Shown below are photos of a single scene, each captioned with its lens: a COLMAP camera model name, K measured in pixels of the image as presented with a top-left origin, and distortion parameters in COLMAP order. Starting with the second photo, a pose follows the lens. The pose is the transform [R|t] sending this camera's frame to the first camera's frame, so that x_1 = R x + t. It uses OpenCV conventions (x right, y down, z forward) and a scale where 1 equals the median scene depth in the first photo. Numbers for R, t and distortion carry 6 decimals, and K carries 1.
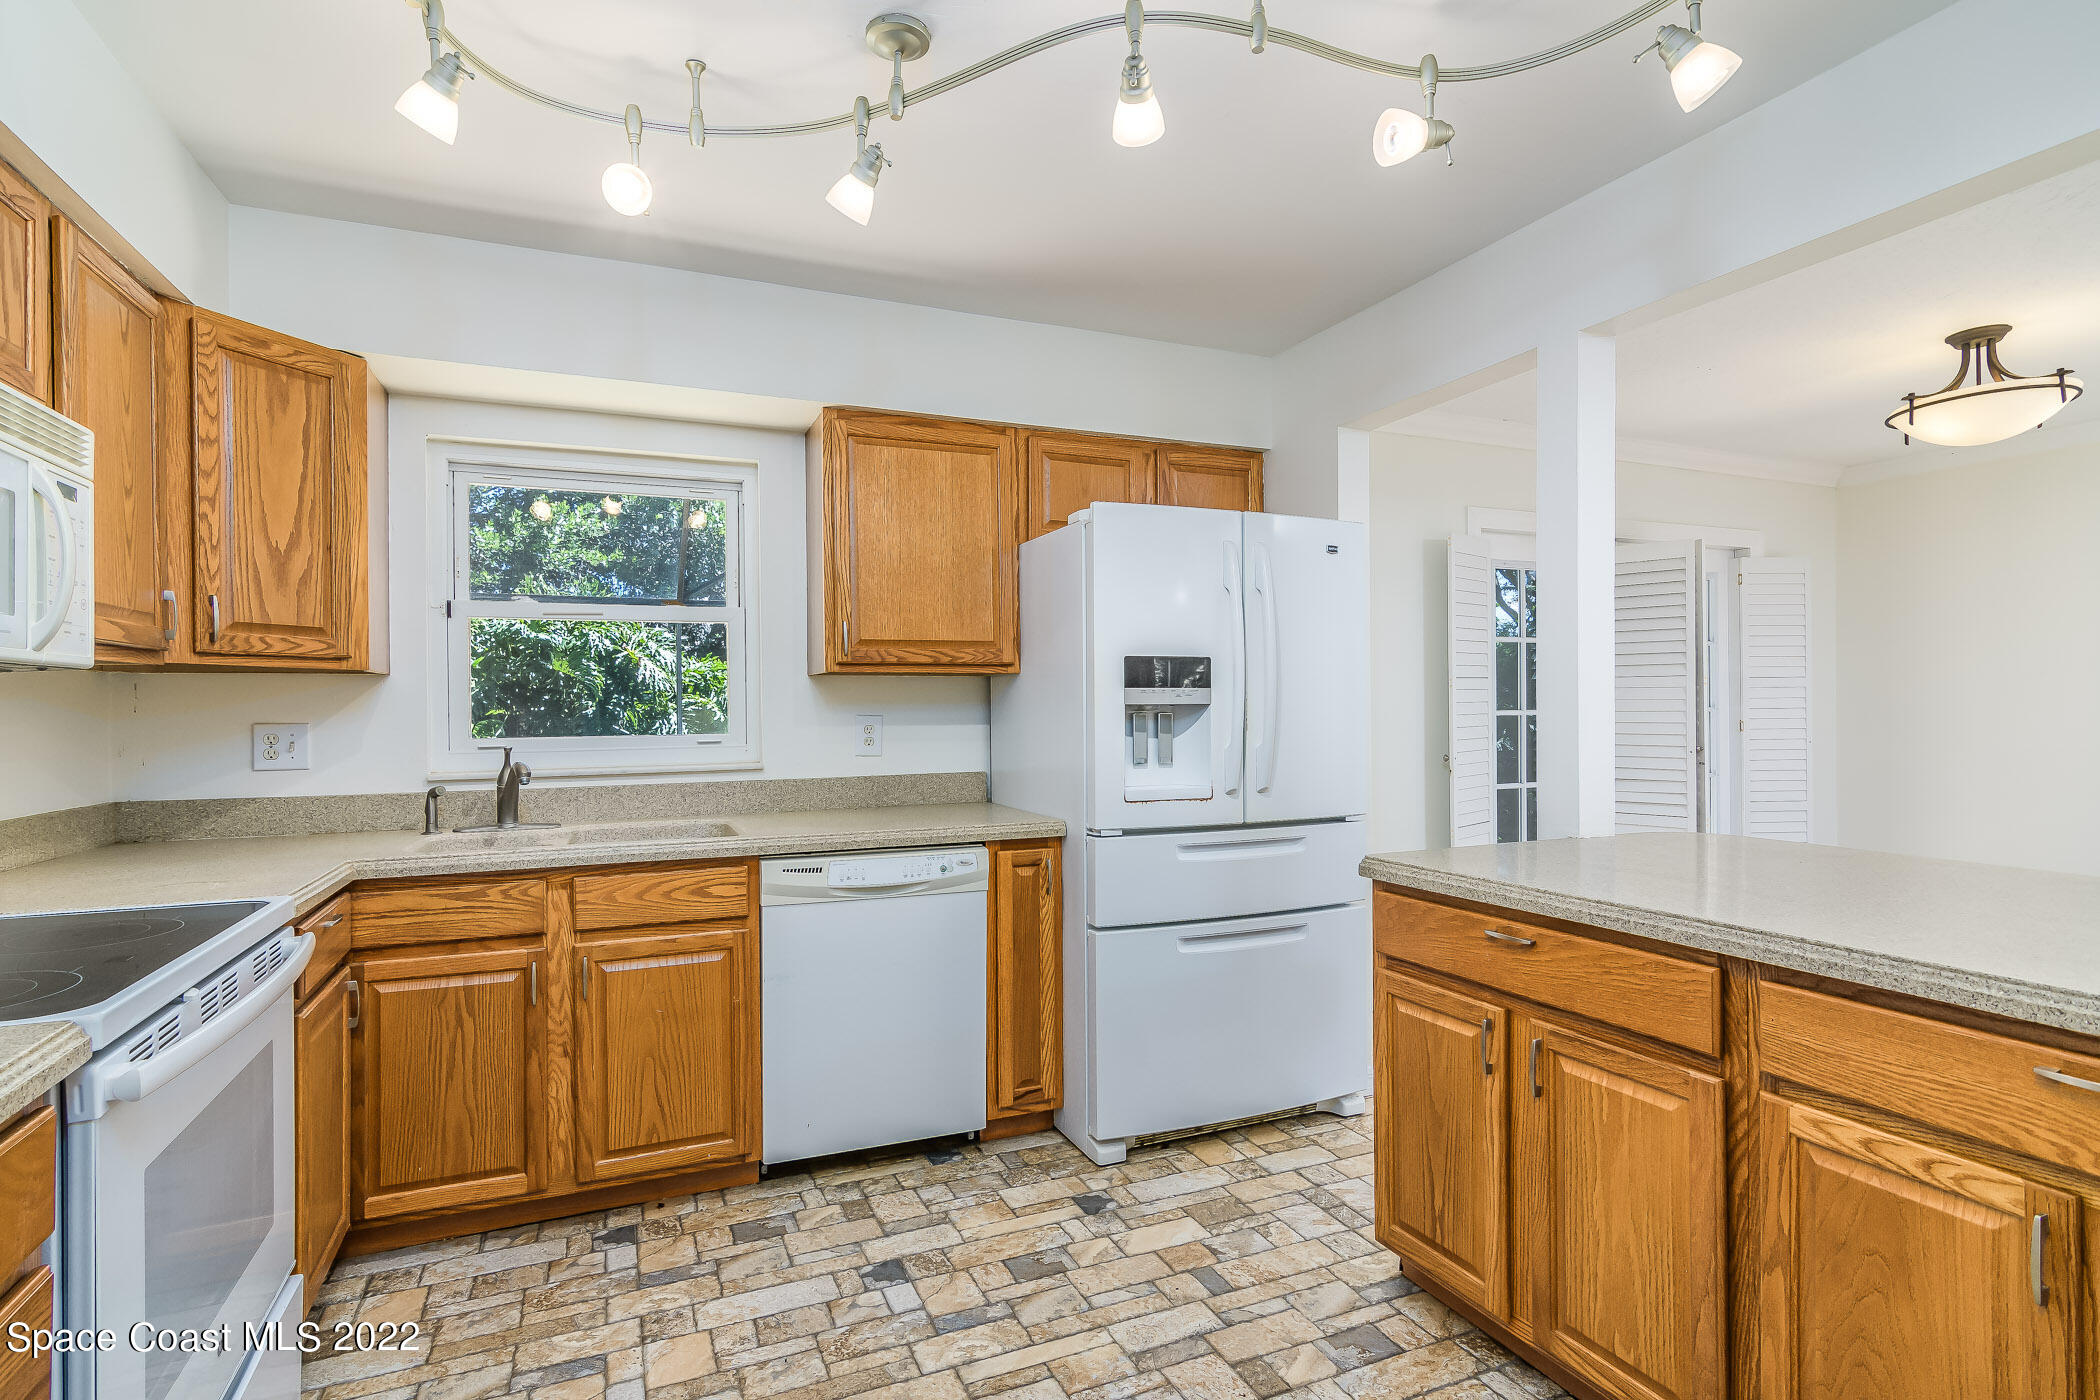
lens RADIAL K [[1006.1, 0, 1002.3], [0, 1006.1, 701.4], [0, 0, 1]] dist [-0.000221, 0.000313]
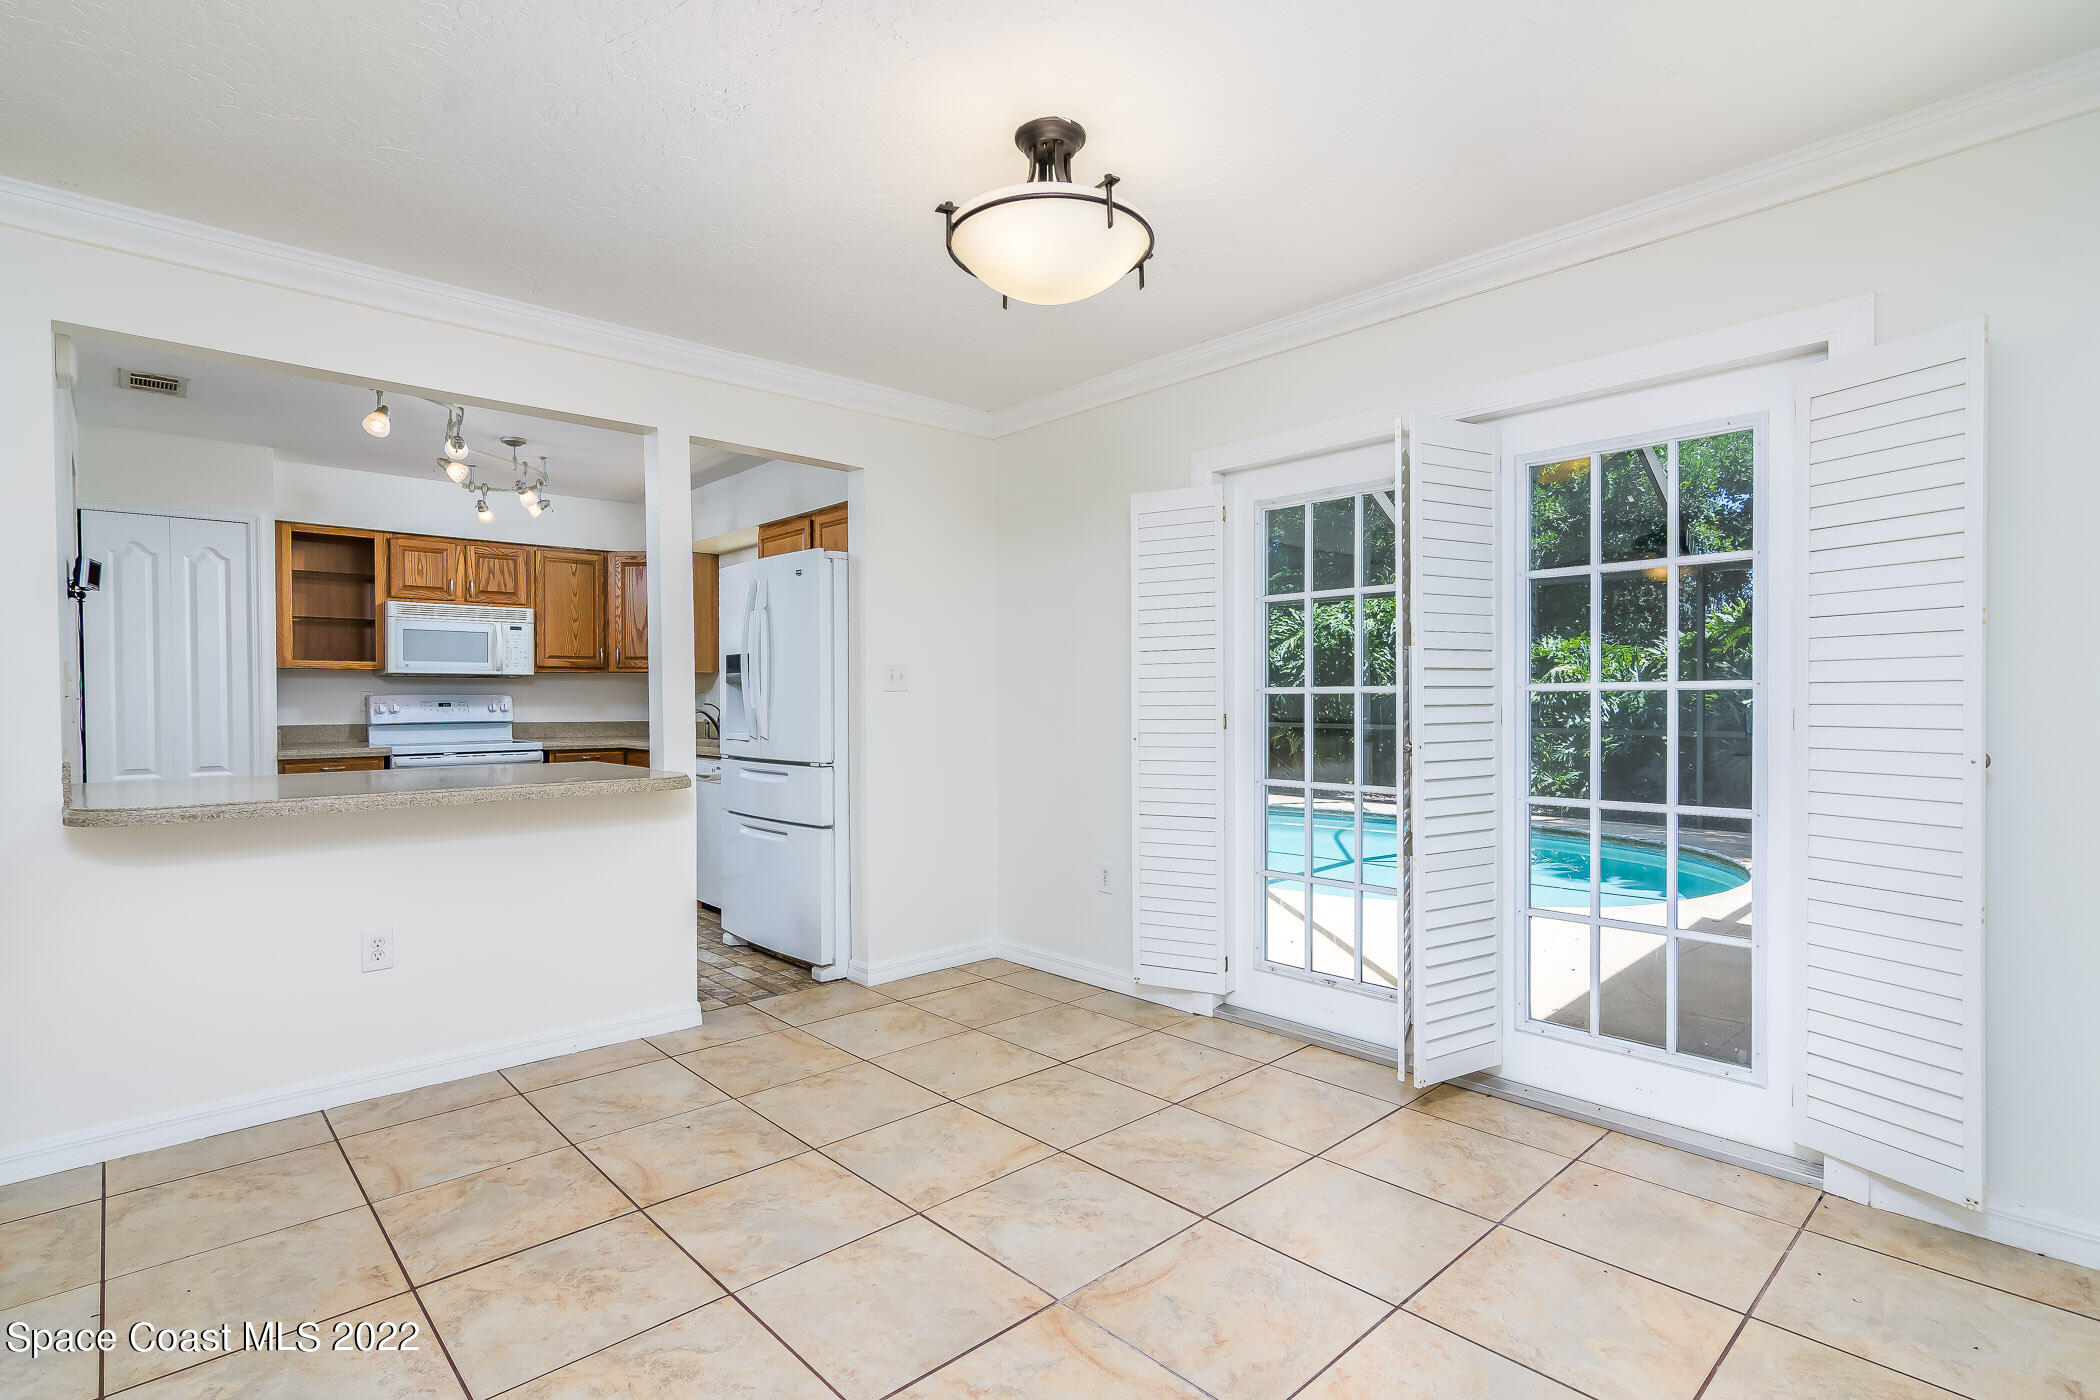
lens RADIAL K [[1006.1, 0, 1045.2], [0, 1006.1, 704.3], [0, 0, 1]] dist [-0.000221, 0.000313]
pose [[0.356026, 0.012174, -0.934397, 2.207118], [0.005410, 0.999872, 0.015088, 0.019257], [0.934461, -0.010427, 0.355914, 1.015201]]
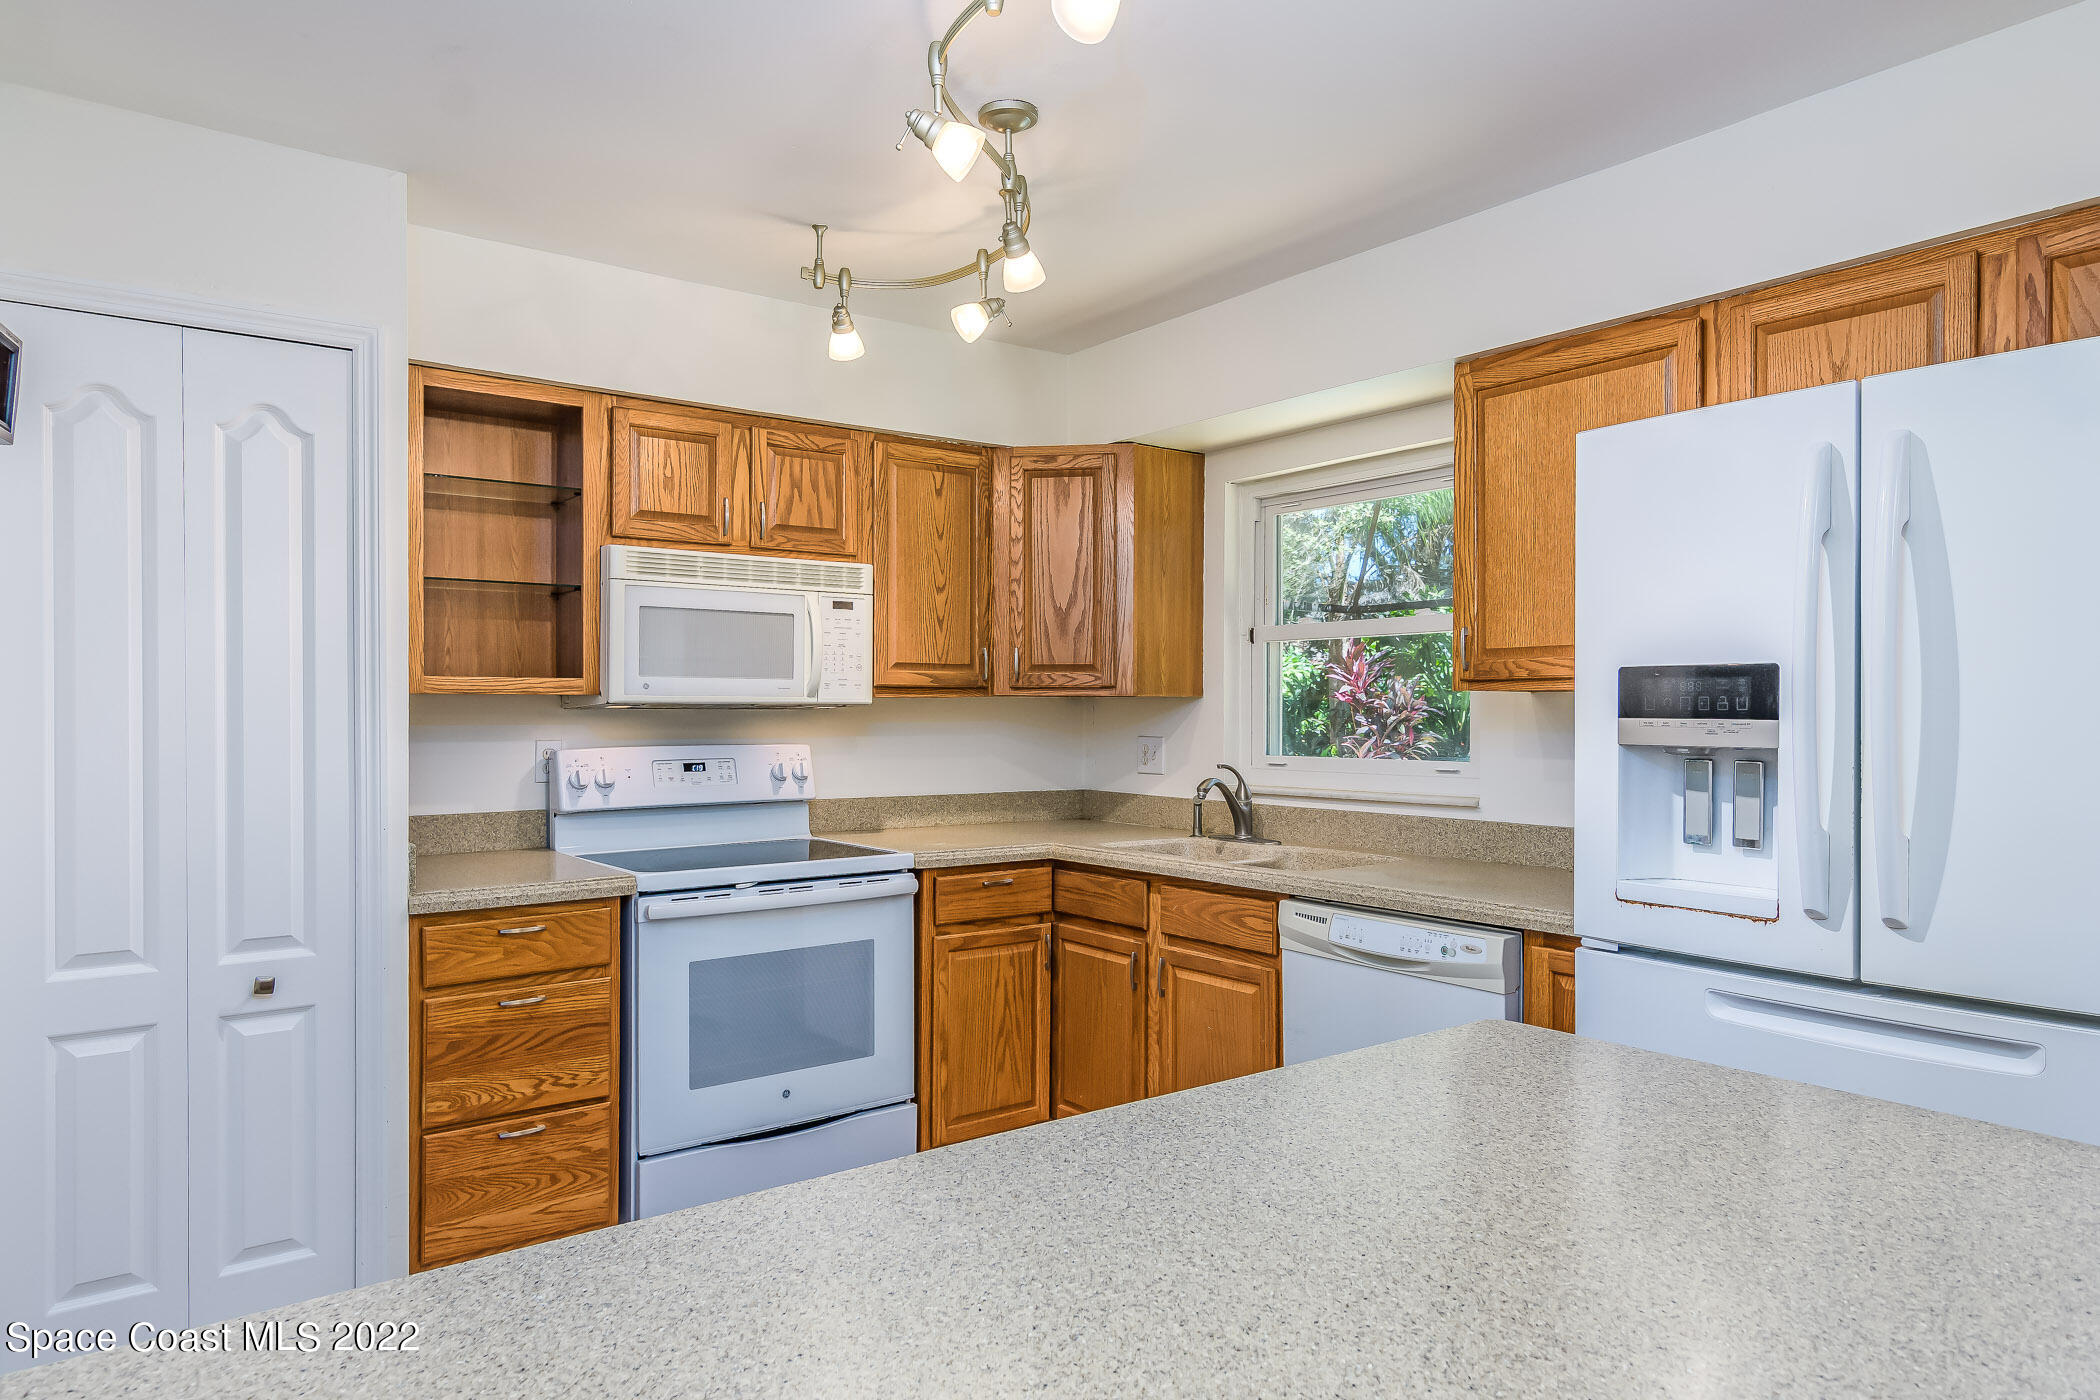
lens RADIAL K [[1303.7, 0, 1050.8], [0, 1303.7, 705.1], [0, 0, 1]] dist [-0.007262, -0.000050]
pose [[0.268157, 0.005419, -0.963360, 0.918197], [0.003872, 0.999970, 0.006703, -0.032515], [0.963367, -0.005528, 0.268128, 0.498783]]
